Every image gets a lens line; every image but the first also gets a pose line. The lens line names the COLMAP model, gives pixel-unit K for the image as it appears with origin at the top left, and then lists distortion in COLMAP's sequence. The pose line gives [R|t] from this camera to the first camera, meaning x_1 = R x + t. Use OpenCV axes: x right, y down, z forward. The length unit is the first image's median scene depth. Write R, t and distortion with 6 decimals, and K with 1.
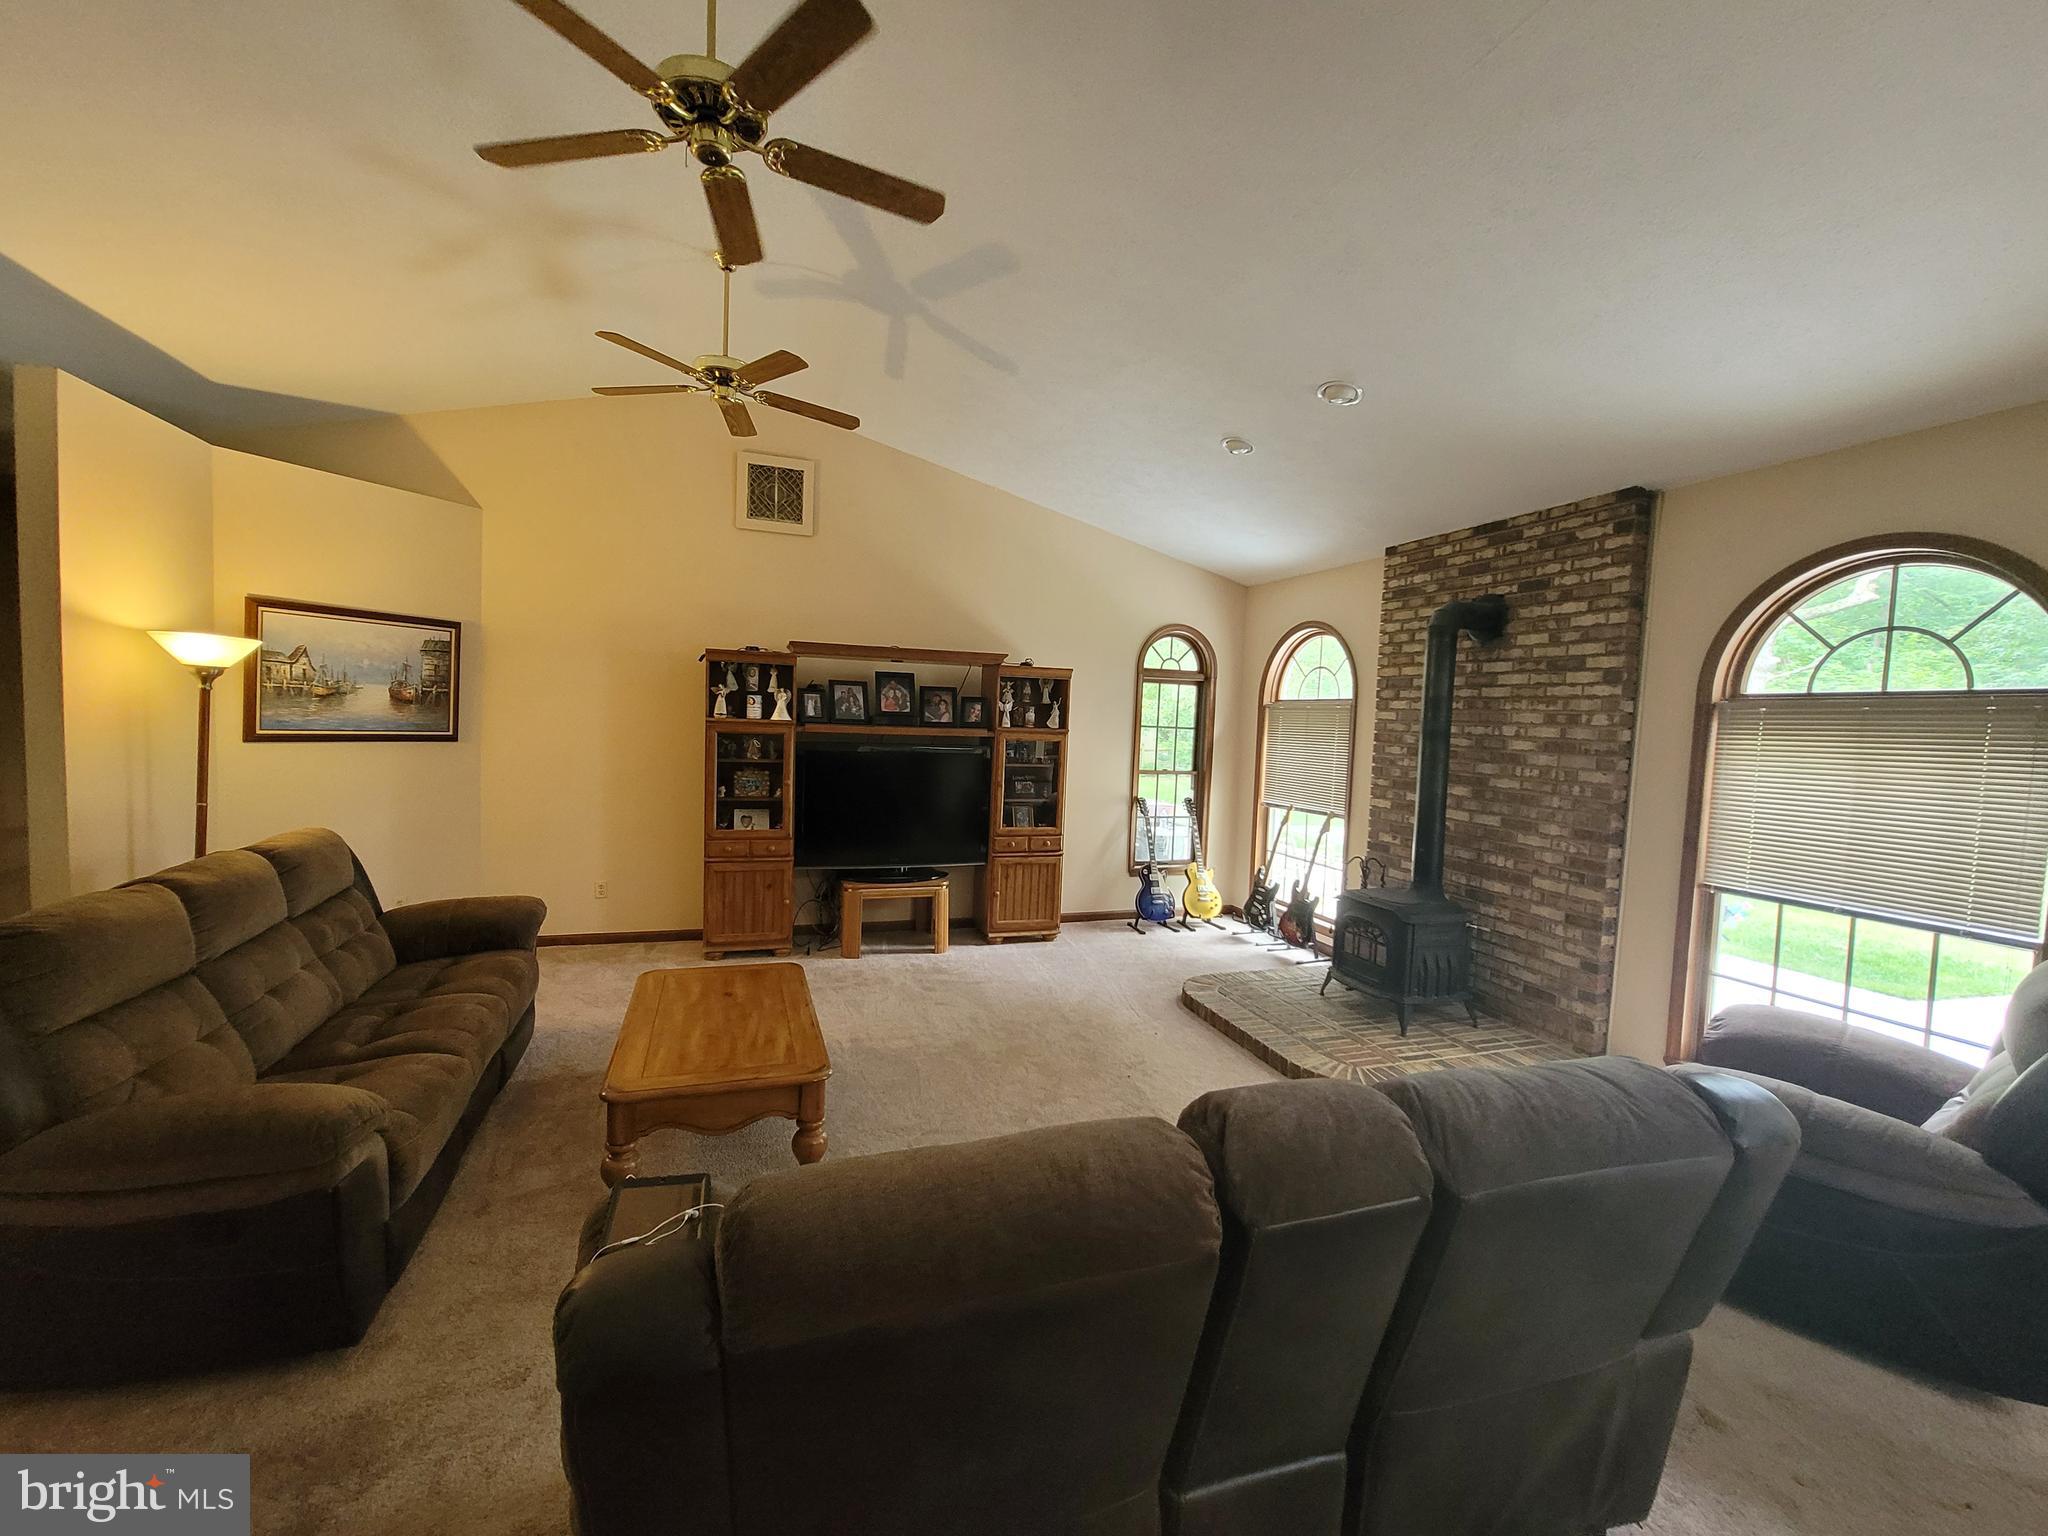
lens RADIAL K [[839.1, 0, 1024.0], [0, 839.1, 768.0], [0, 0, 1]] dist [-0.000061, -0.000145]
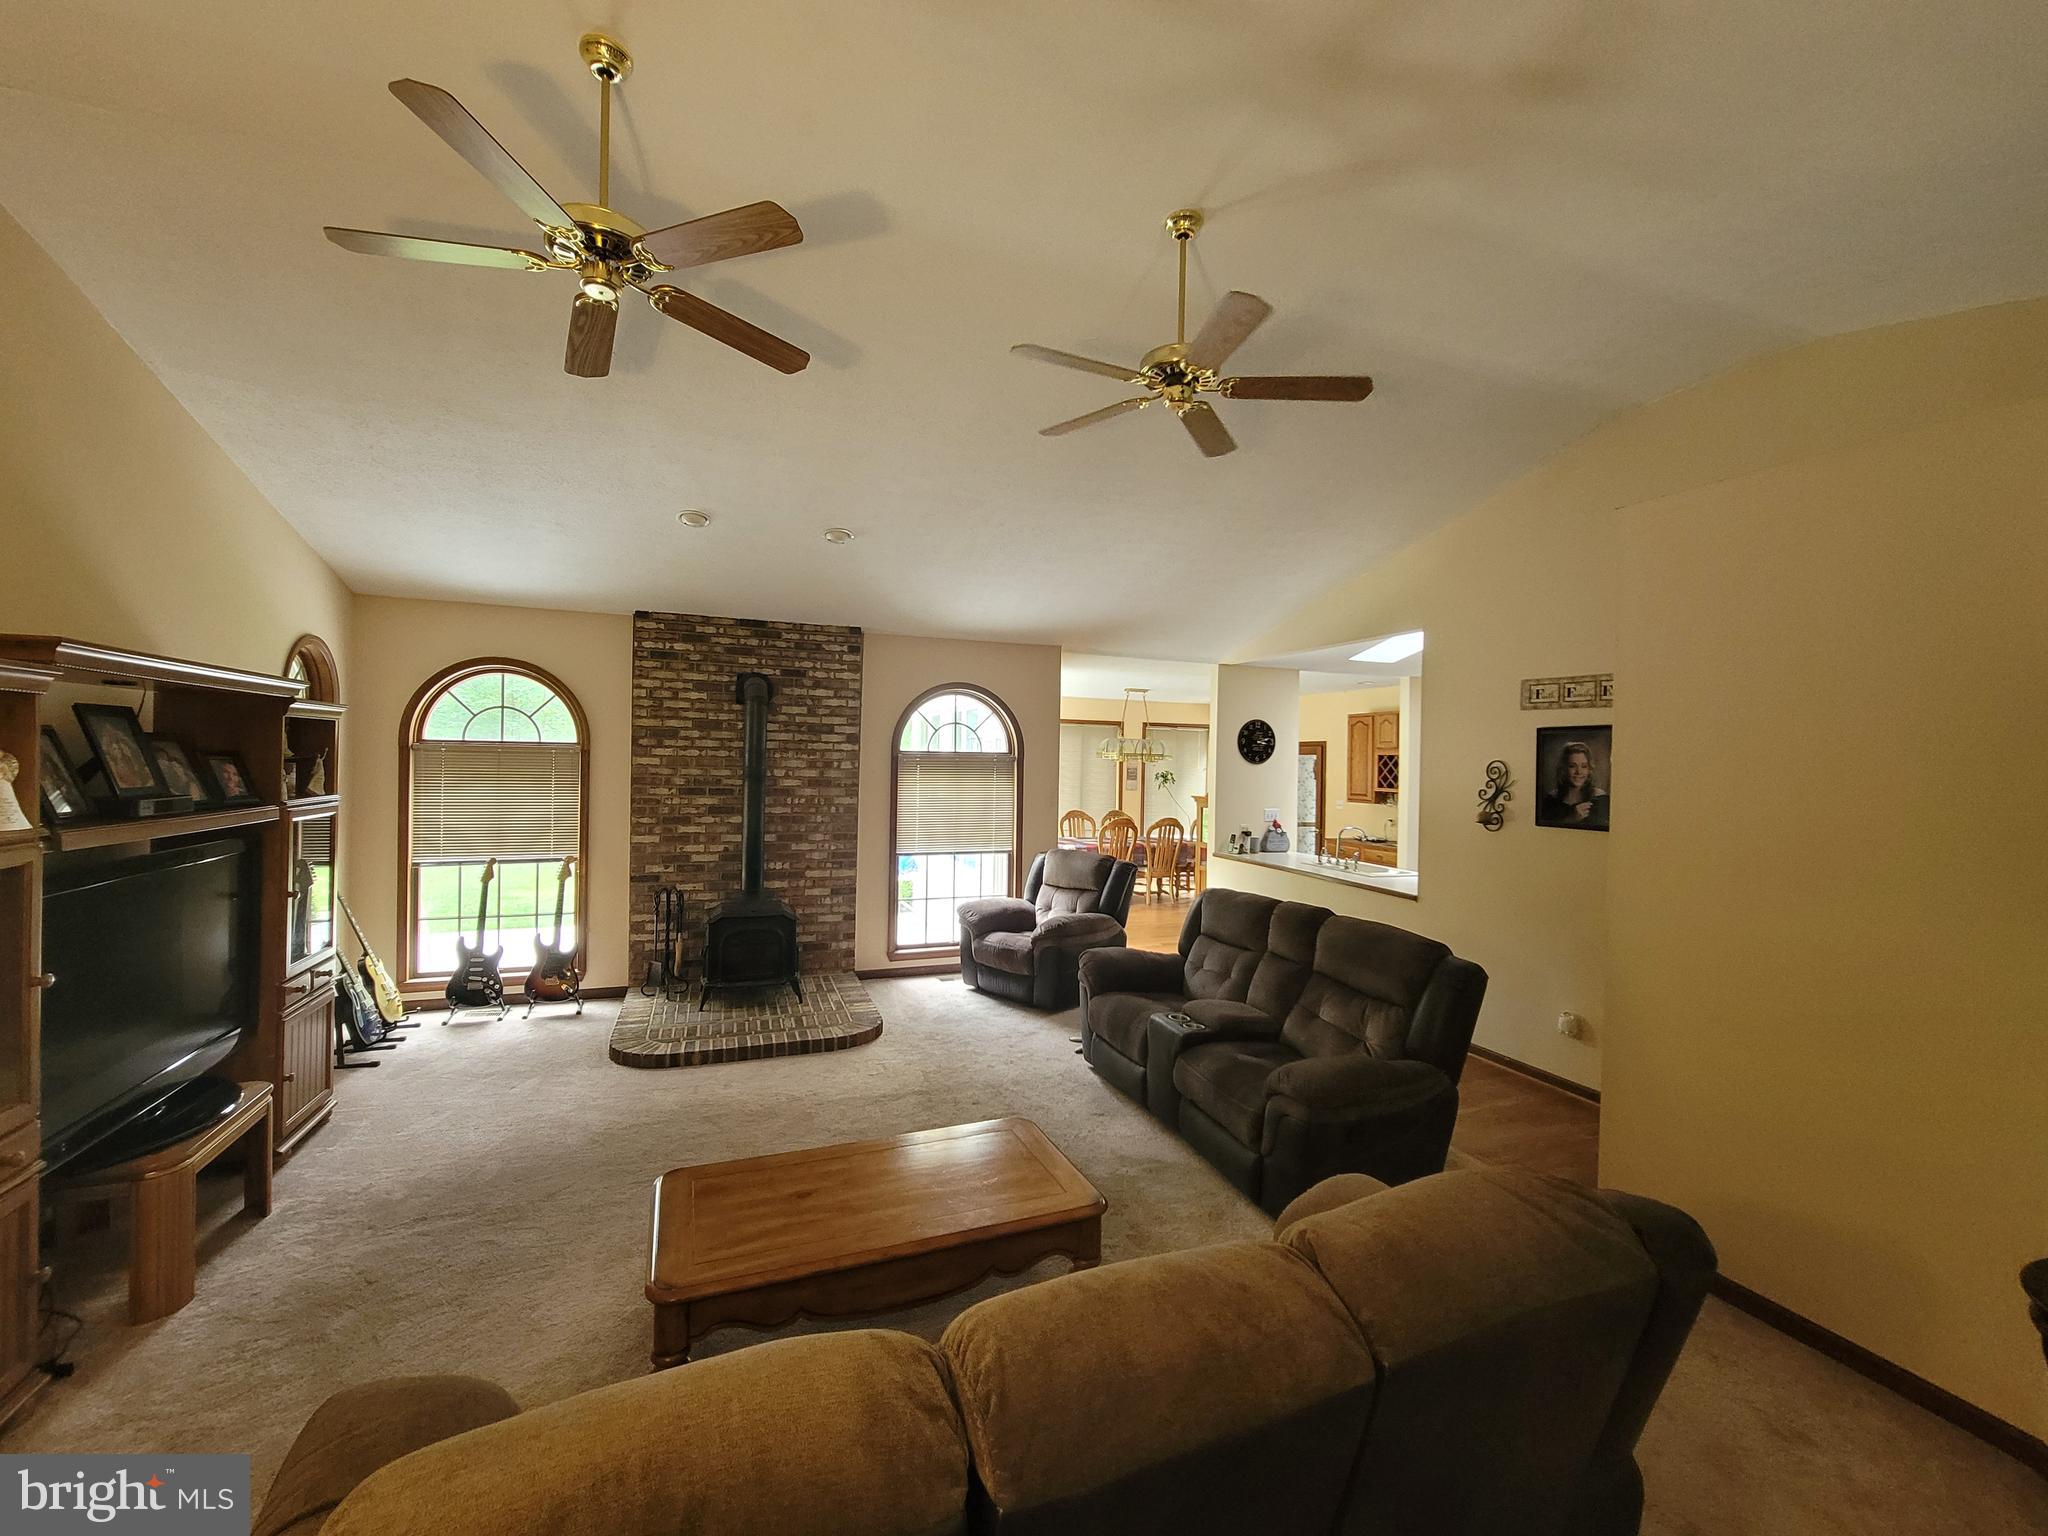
lens RADIAL K [[839.1, 0, 1024.0], [0, 839.1, 768.0], [0, 0, 1]] dist [-0.000061, -0.000145]
pose [[-0.043217, -0.046572, 0.997980, -0.836648], [0.039842, 0.998038, 0.048300, -0.102368], [-0.998271, 0.041849, -0.041277, 0.635851]]
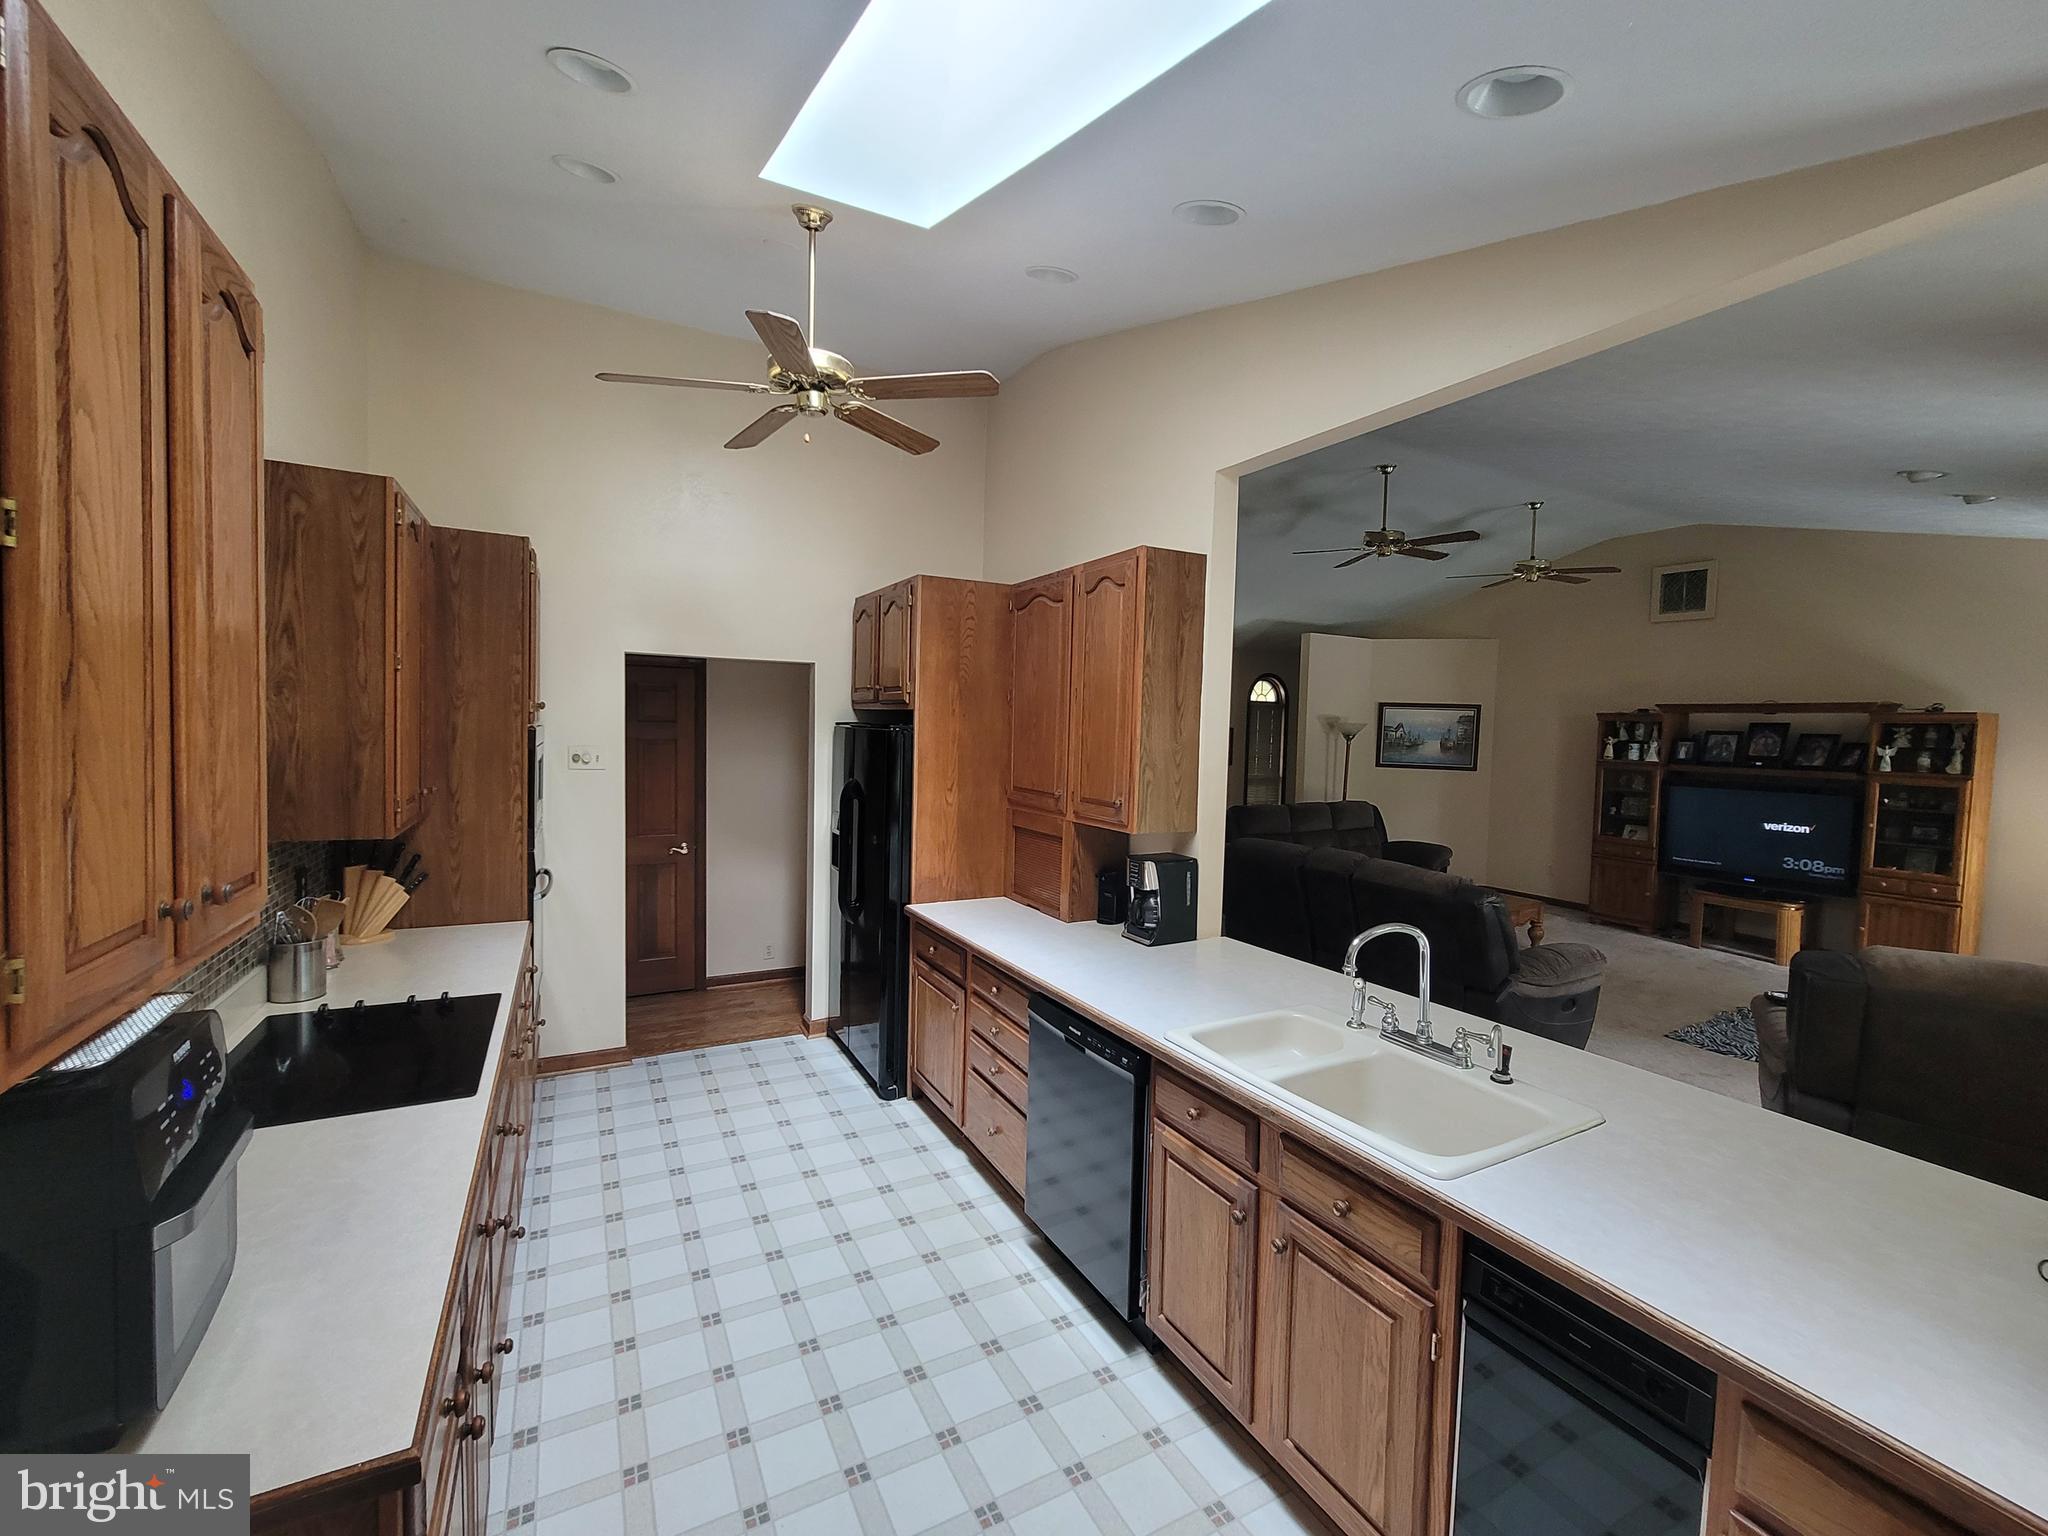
lens RADIAL K [[839.1, 0, 1024.0], [0, 839.1, 768.0], [0, 0, 1]] dist [-0.000061, -0.000145]
pose [[0.164471, 0.020235, -0.986174, 1.054036], [-0.073246, 0.997280, 0.008247, 0.021032], [0.983659, 0.070877, 0.165506, -0.282303]]
